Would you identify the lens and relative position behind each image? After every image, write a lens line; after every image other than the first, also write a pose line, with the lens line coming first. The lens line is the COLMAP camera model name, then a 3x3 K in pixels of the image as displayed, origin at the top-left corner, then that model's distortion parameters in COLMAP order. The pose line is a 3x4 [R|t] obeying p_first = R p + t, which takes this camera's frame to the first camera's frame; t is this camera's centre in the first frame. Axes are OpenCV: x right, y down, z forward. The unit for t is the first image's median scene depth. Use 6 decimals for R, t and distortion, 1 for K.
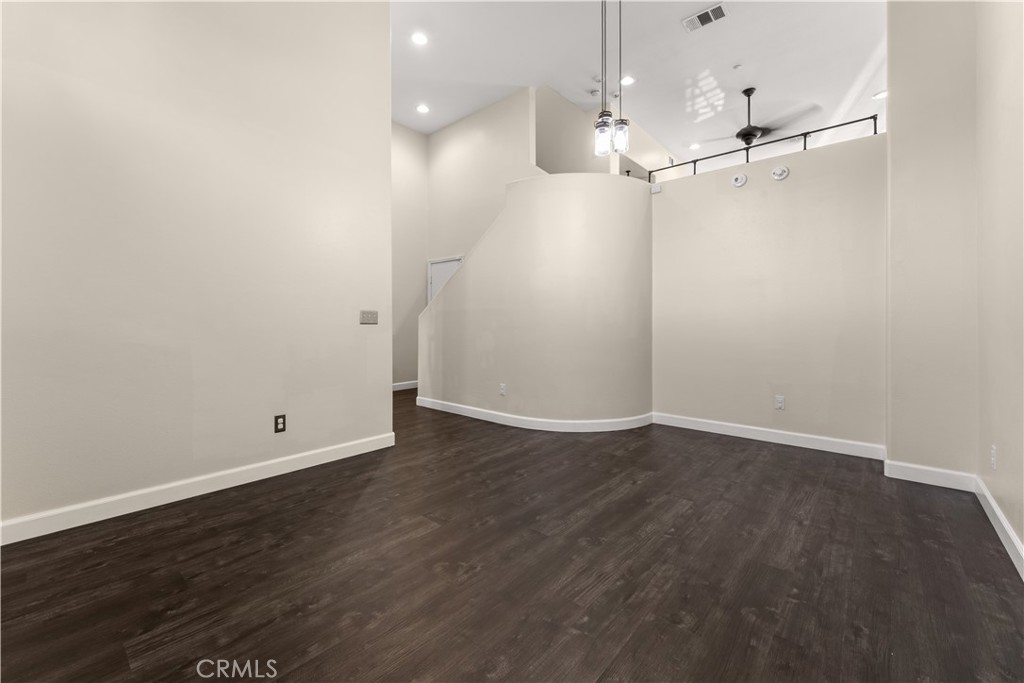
lens RADIAL K [[414.9, 0, 513.1], [0, 414.9, 329.2], [0, 0, 1]] dist [-0.000253, 0.000022]
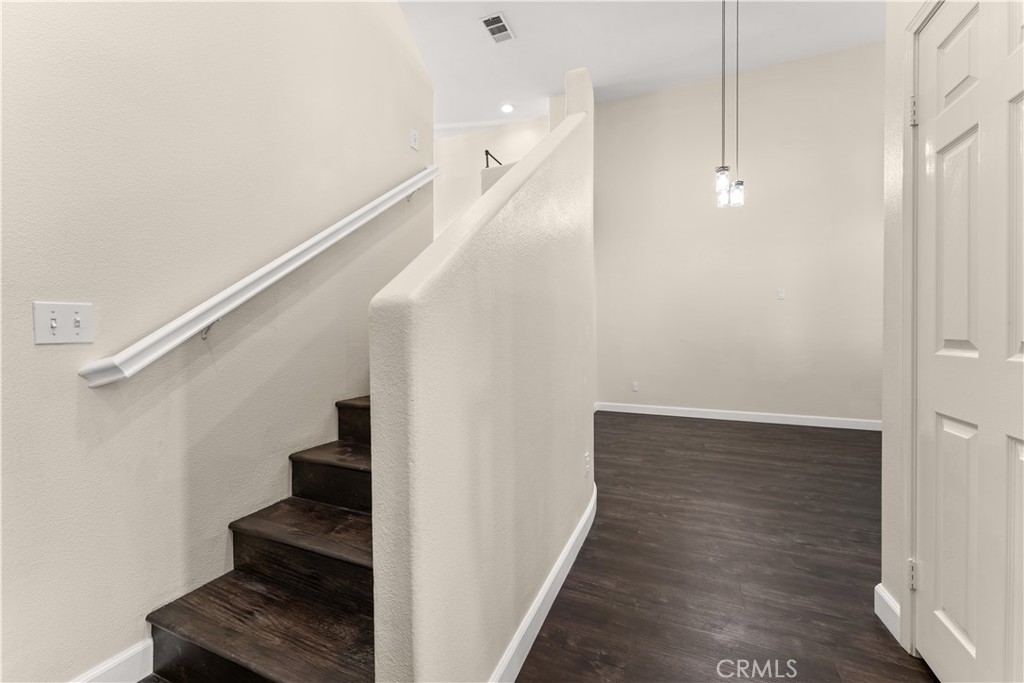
lens RADIAL K [[414.9, 0, 513.1], [0, 414.9, 329.2], [0, 0, 1]] dist [-0.000253, 0.000022]
pose [[-0.318670, 0.001501, 0.947864, -0.914379], [0.009949, 0.999949, 0.001762, -0.042741], [-0.947813, 0.009992, -0.318669, 2.353944]]
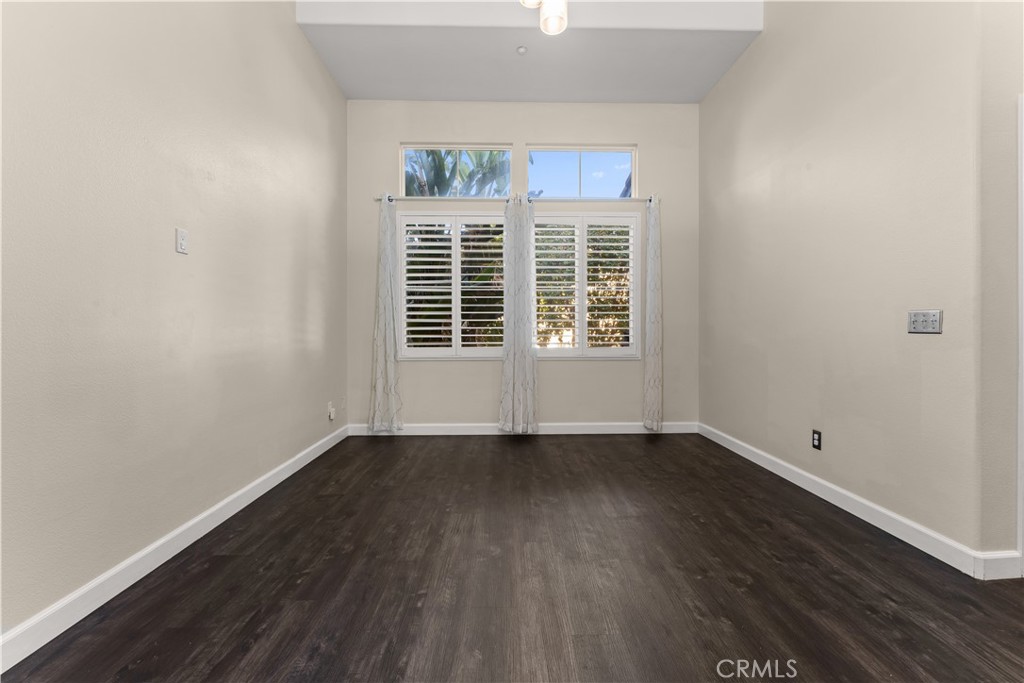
lens RADIAL K [[414.9, 0, 513.1], [0, 414.9, 329.2], [0, 0, 1]] dist [-0.000253, 0.000022]
pose [[-0.735517, 0.000943, -0.677506, 0.711084], [-0.008848, 0.999900, 0.010998, -0.029593], [0.677449, 0.014084, -0.735435, 1.534190]]
